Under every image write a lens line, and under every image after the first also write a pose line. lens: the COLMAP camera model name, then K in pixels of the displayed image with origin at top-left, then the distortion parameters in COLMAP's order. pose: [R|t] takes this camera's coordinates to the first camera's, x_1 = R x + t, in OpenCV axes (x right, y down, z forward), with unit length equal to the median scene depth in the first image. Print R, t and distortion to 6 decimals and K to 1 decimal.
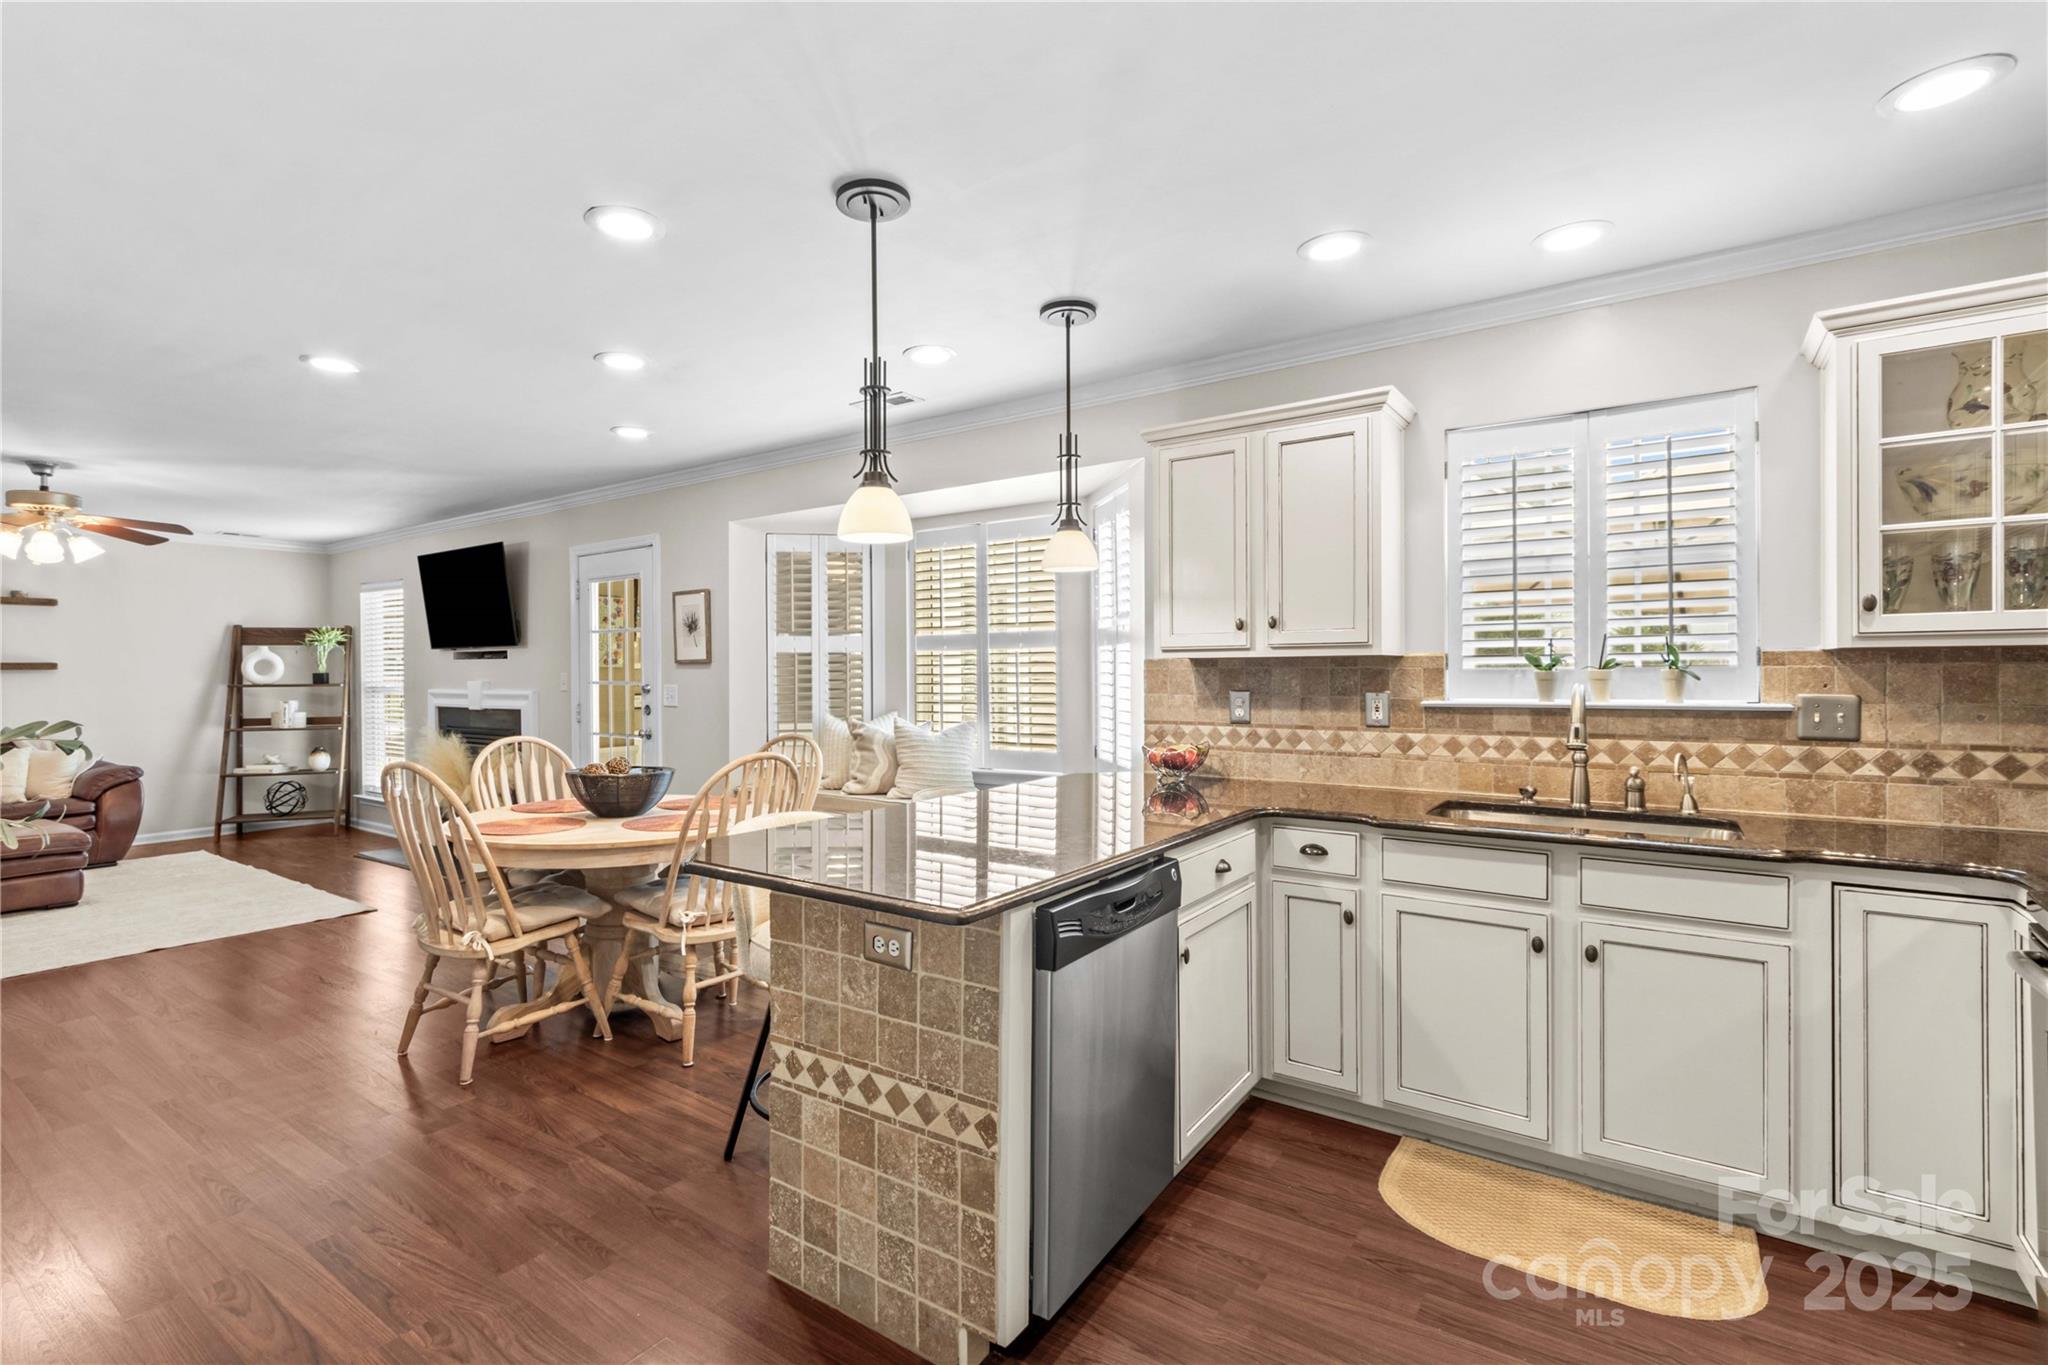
lens RADIAL K [[941.3, 0, 978.5], [0, 941.3, 674.7], [0, 0, 1]] dist [0.010083, -0.004494]
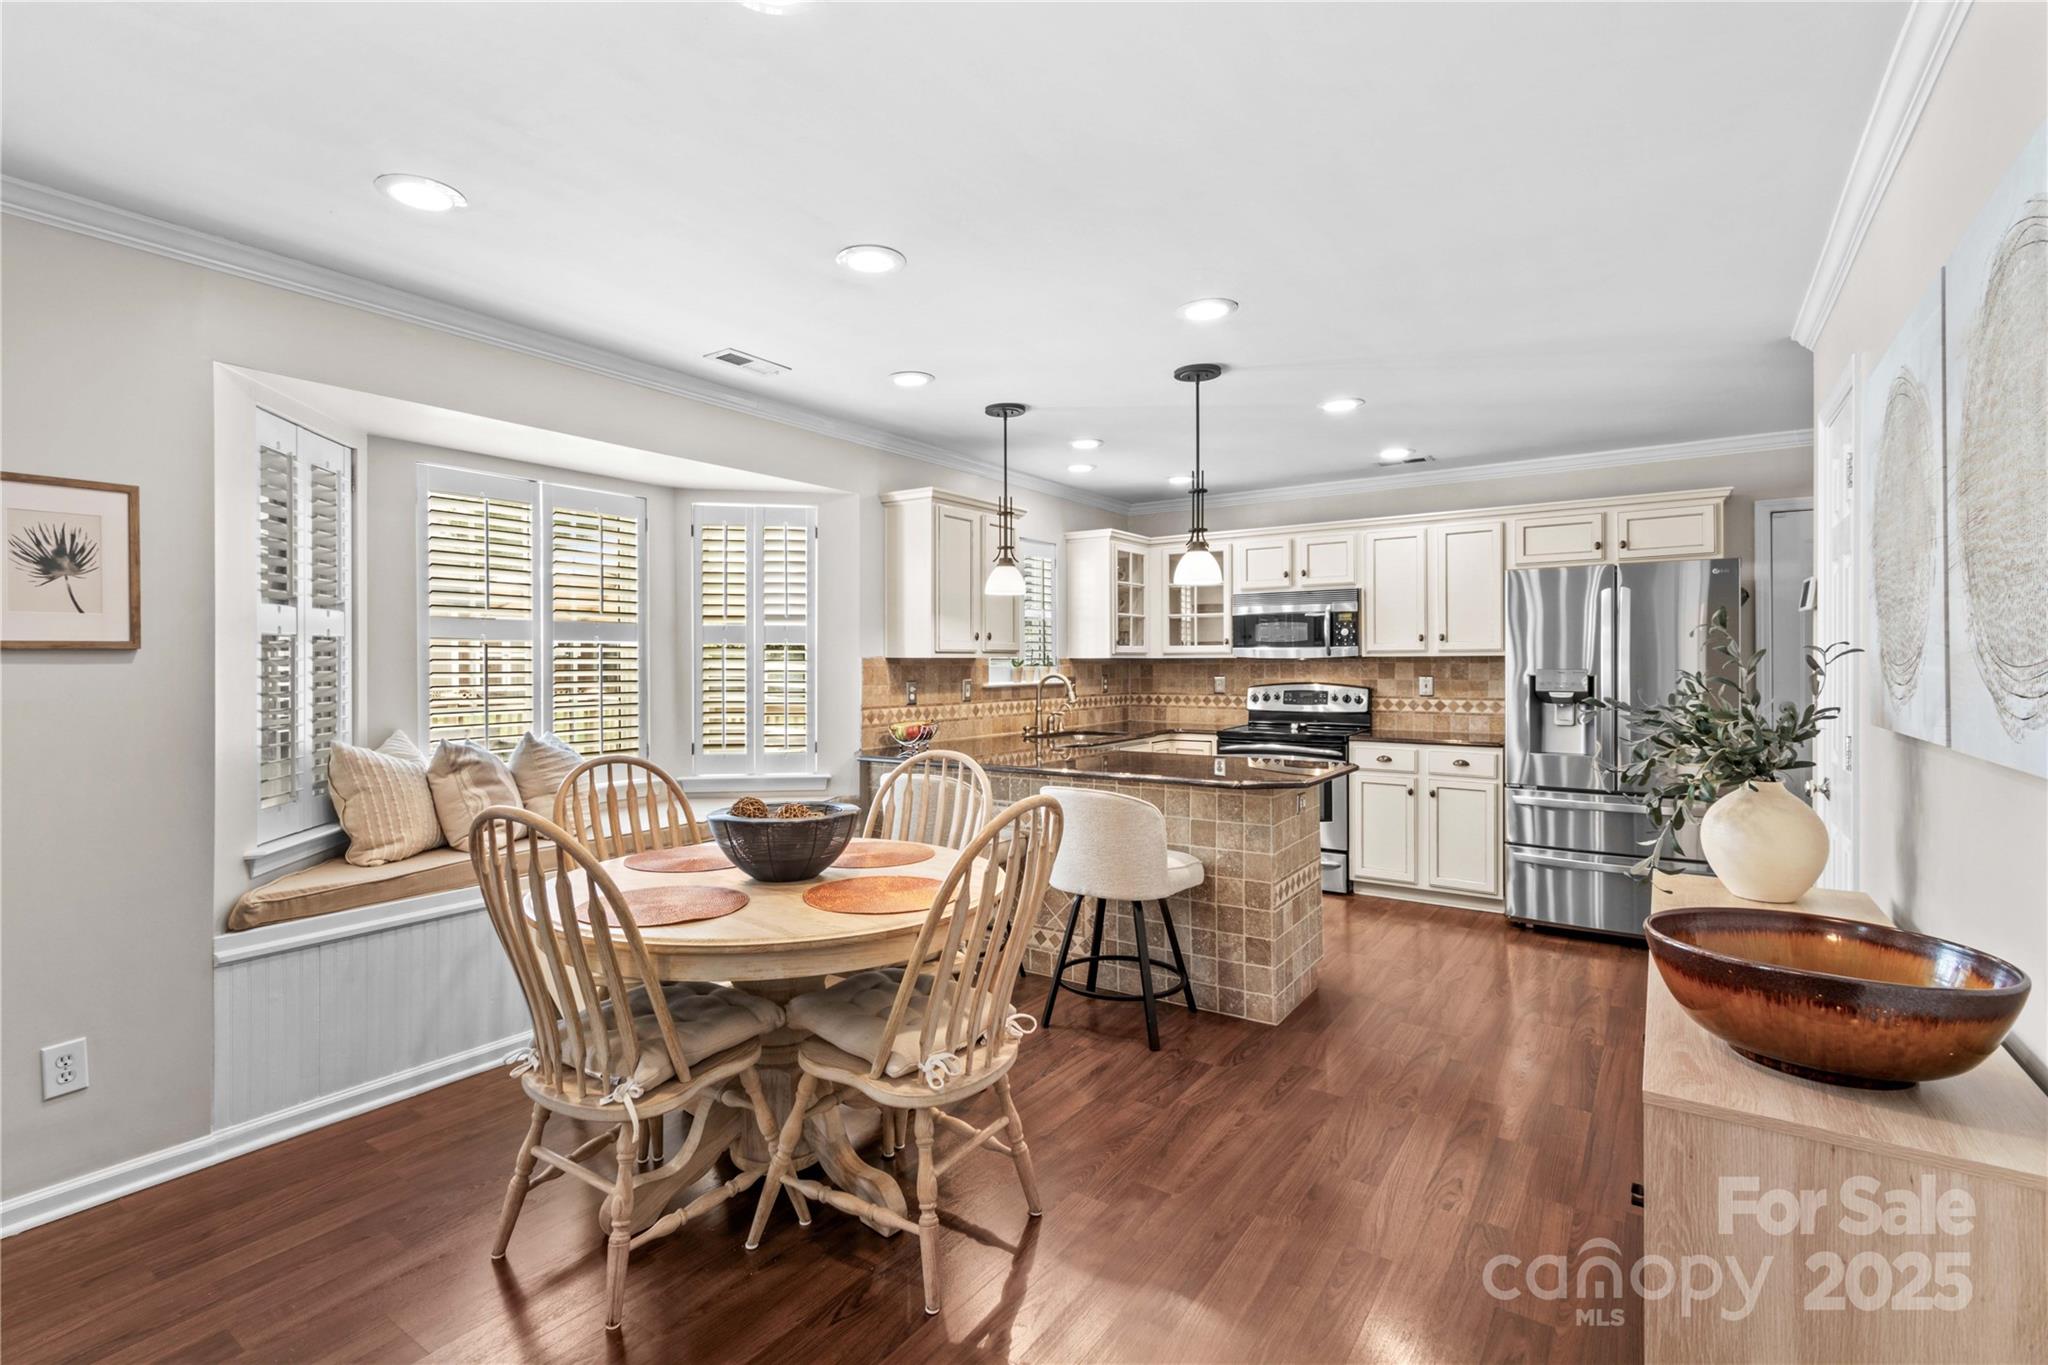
lens RADIAL K [[941.3, 0, 971.5], [0, 941.3, 667.1], [0, 0, 1]] dist [0.010083, -0.004494]
pose [[0.001776, 0.001354, 0.999998, -1.074405], [0.006025, 0.999981, -0.001364, -0.001495], [-0.999980, 0.006027, 0.001768, 0.869576]]
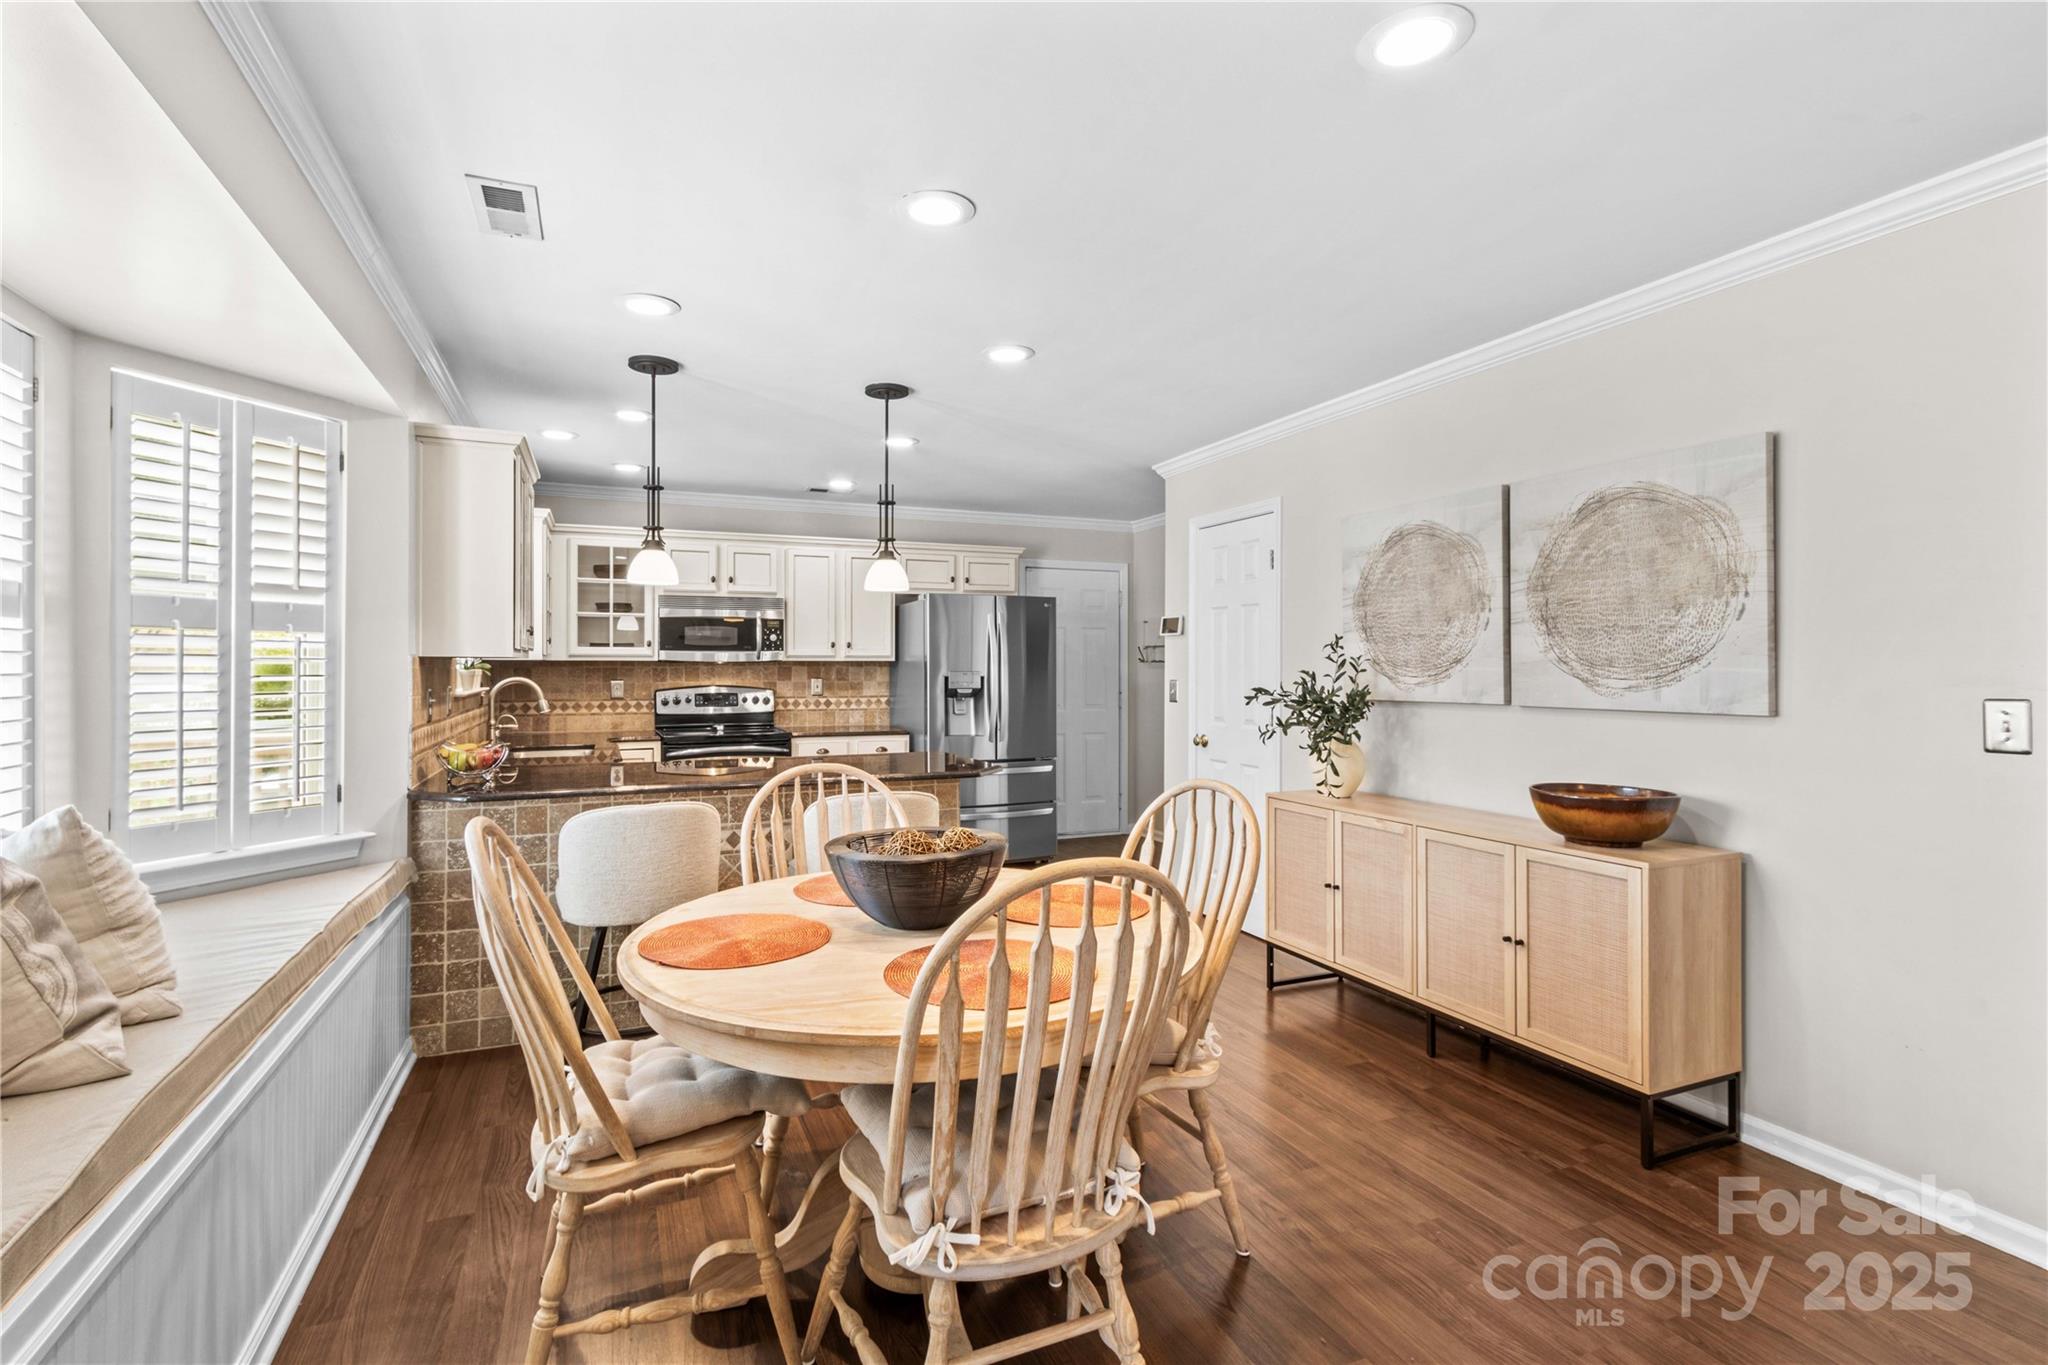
lens RADIAL K [[941.3, 0, 971.6], [0, 941.3, 667.8], [0, 0, 1]] dist [0.010083, -0.004494]
pose [[-0.844386, 0.004655, 0.535714, -0.718918], [0.005940, 0.999982, 0.000673, -0.003275], [-0.535702, 0.003751, -0.844399, 1.472133]]
